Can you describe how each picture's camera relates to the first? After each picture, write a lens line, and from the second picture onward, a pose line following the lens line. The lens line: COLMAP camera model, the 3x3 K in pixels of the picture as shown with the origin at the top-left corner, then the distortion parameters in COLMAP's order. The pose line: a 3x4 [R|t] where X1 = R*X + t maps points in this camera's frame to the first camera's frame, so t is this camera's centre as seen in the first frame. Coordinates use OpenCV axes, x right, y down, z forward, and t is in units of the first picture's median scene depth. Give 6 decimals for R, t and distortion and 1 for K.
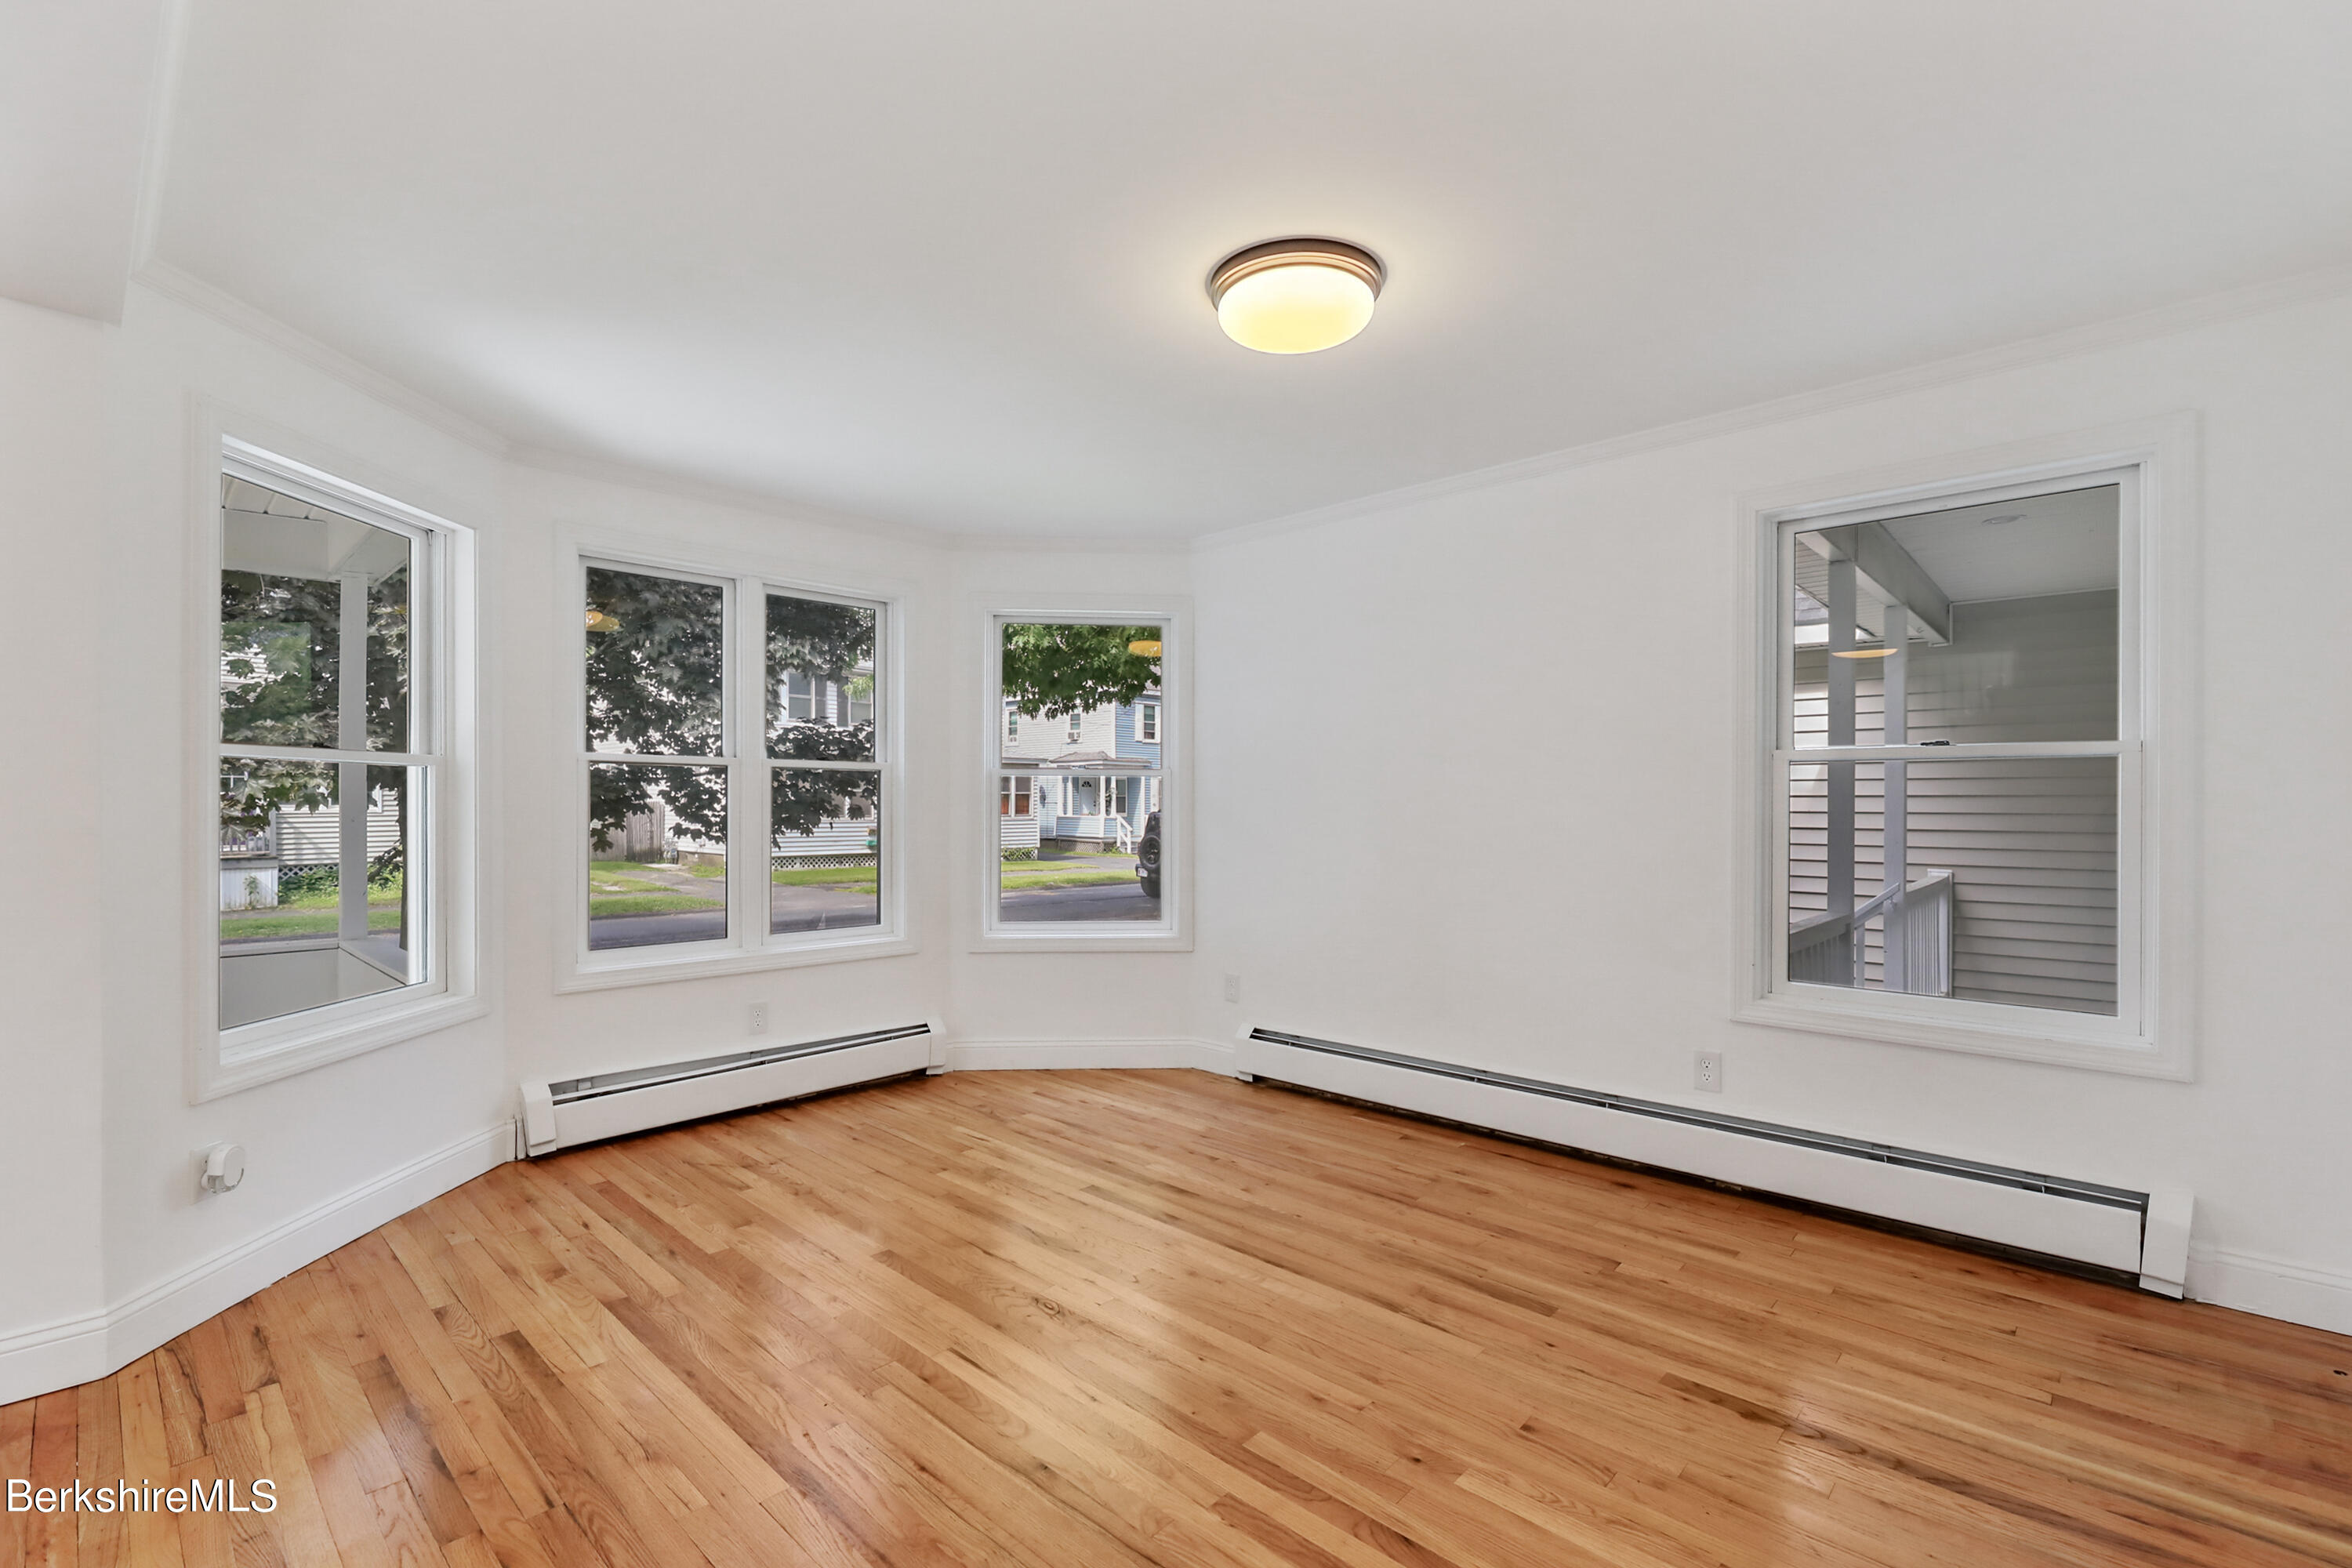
lens RADIAL K [[1020.1, 0, 1188.3], [0, 1020.1, 802.3], [0, 0, 1]] dist [0.001893, -0.001937]
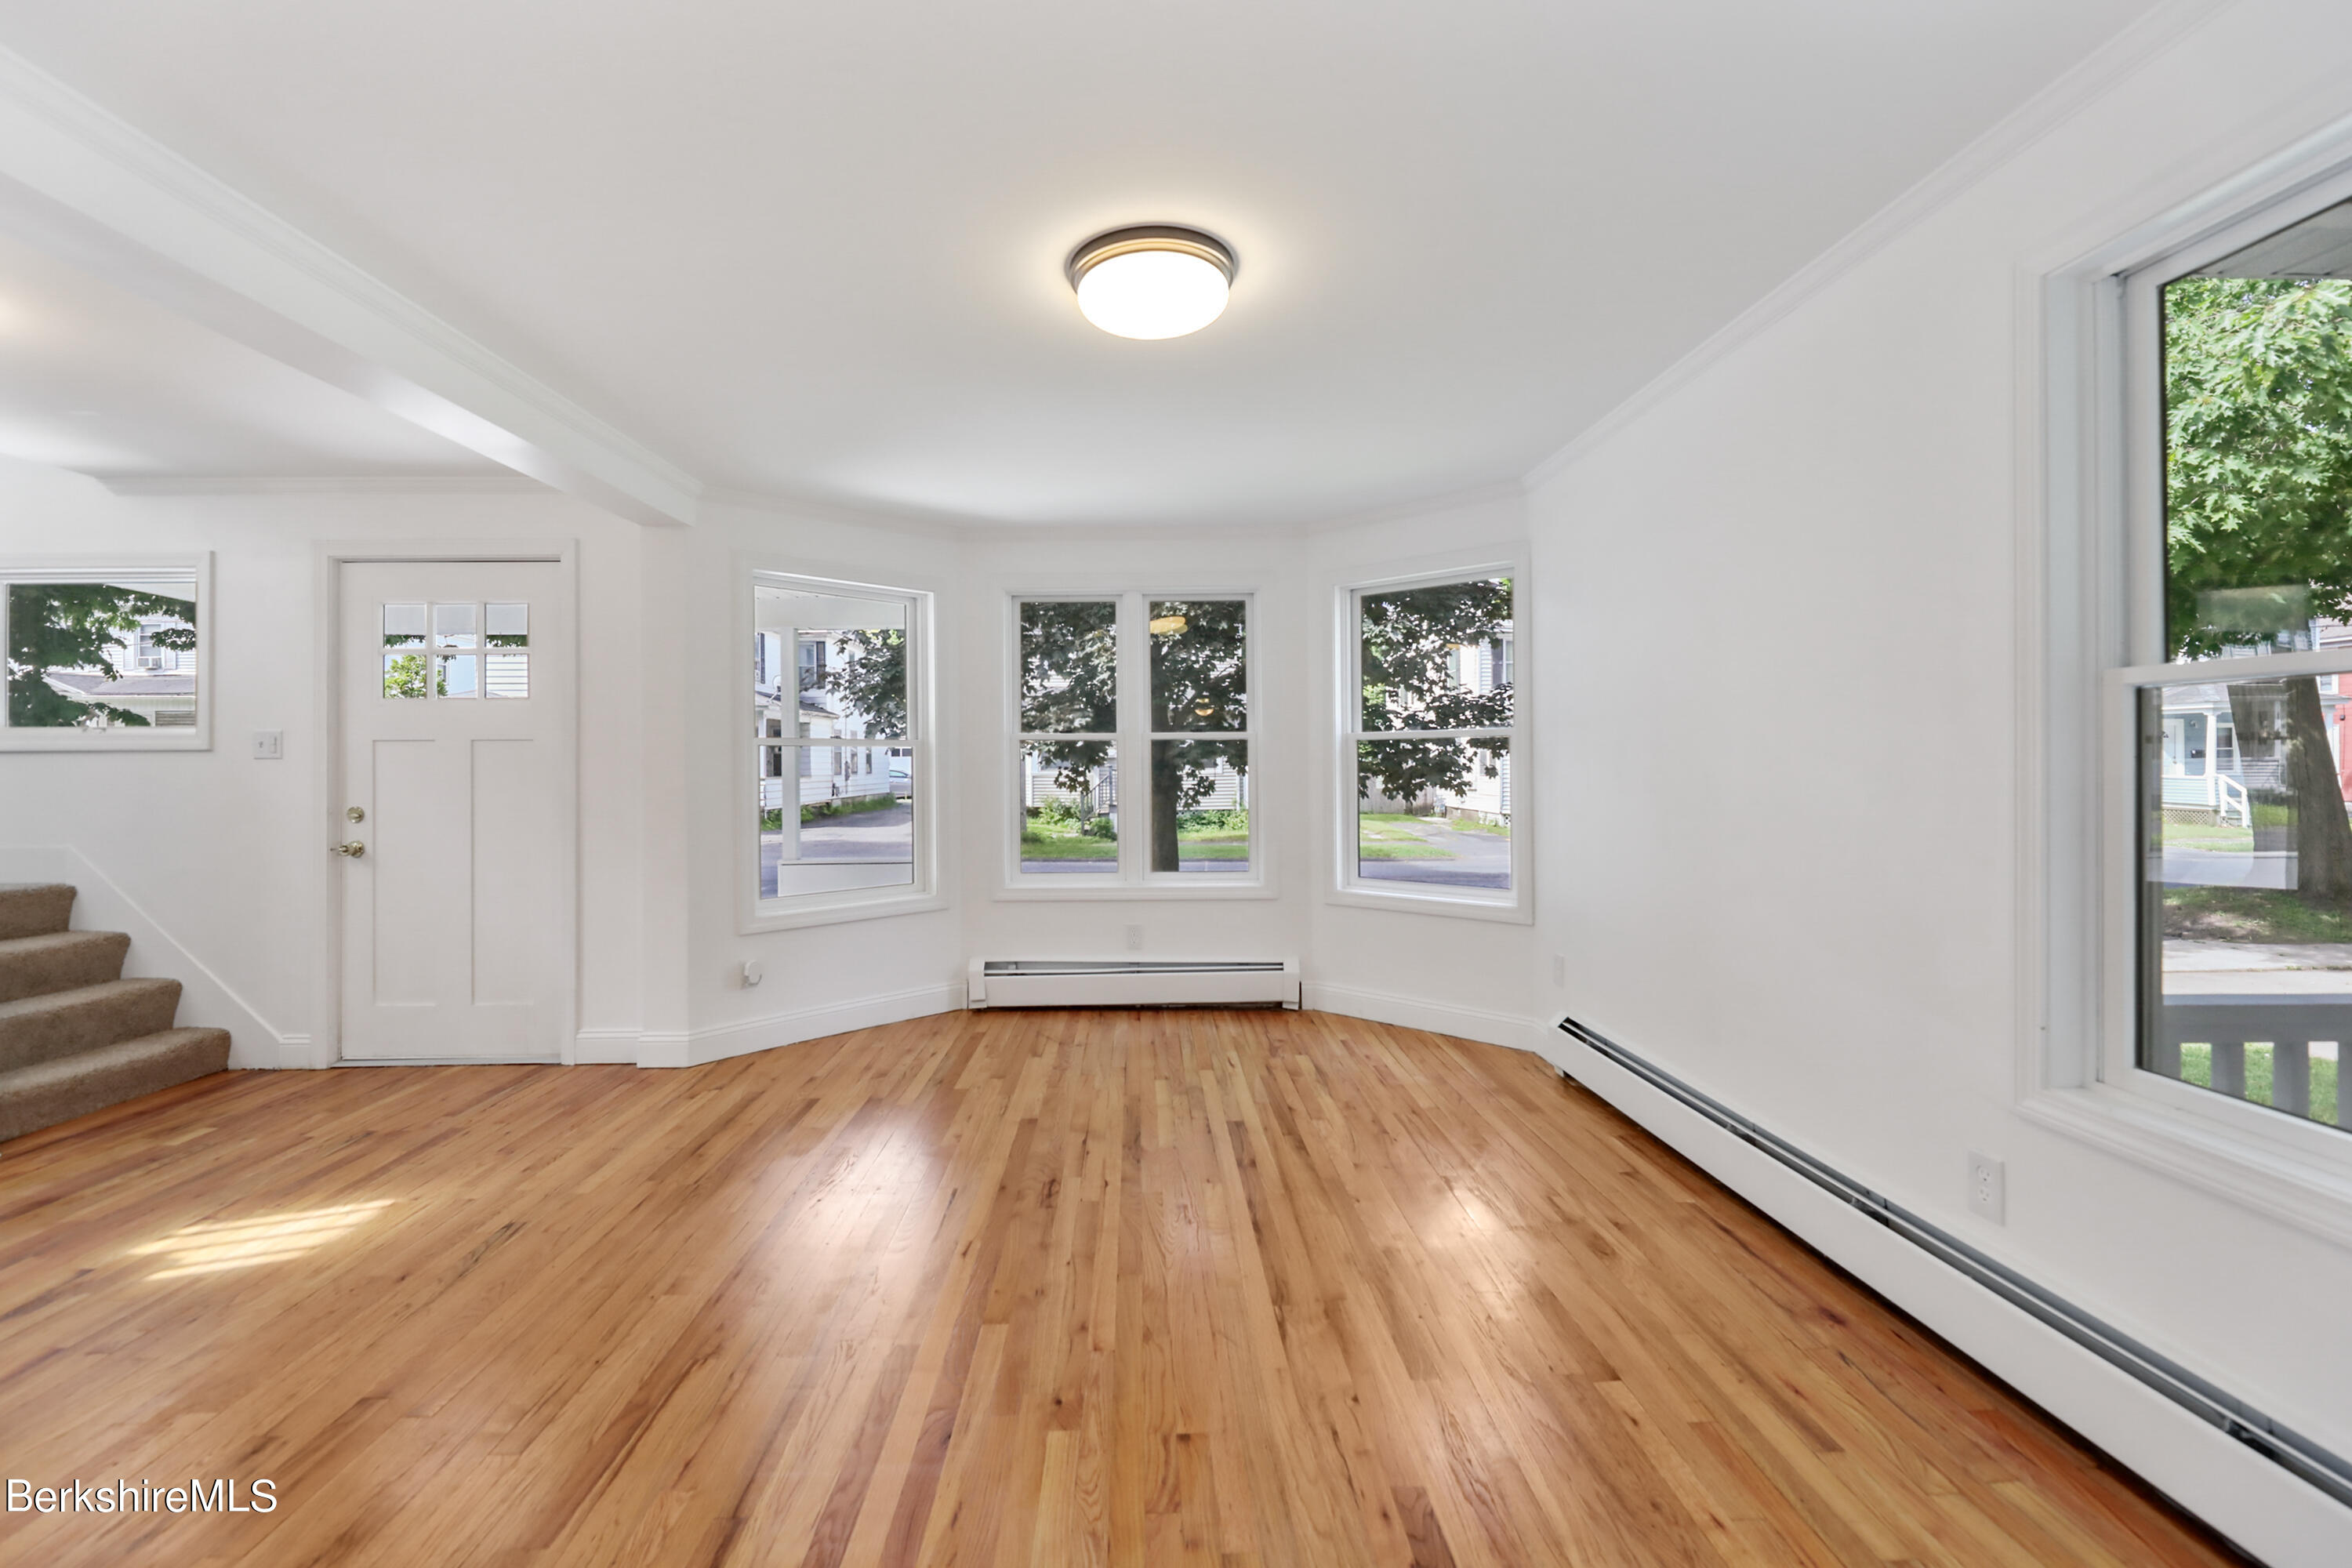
lens RADIAL K [[979.0, 0, 1172.1], [0, 979.0, 763.8], [0, 0, 1]] dist [0.002240, -0.002828]
pose [[0.699425, -0.010201, -0.714634, 0.594251], [0.012121, 0.999924, -0.002410, 0.000406], [0.714604, -0.006977, 0.699495, 0.227335]]
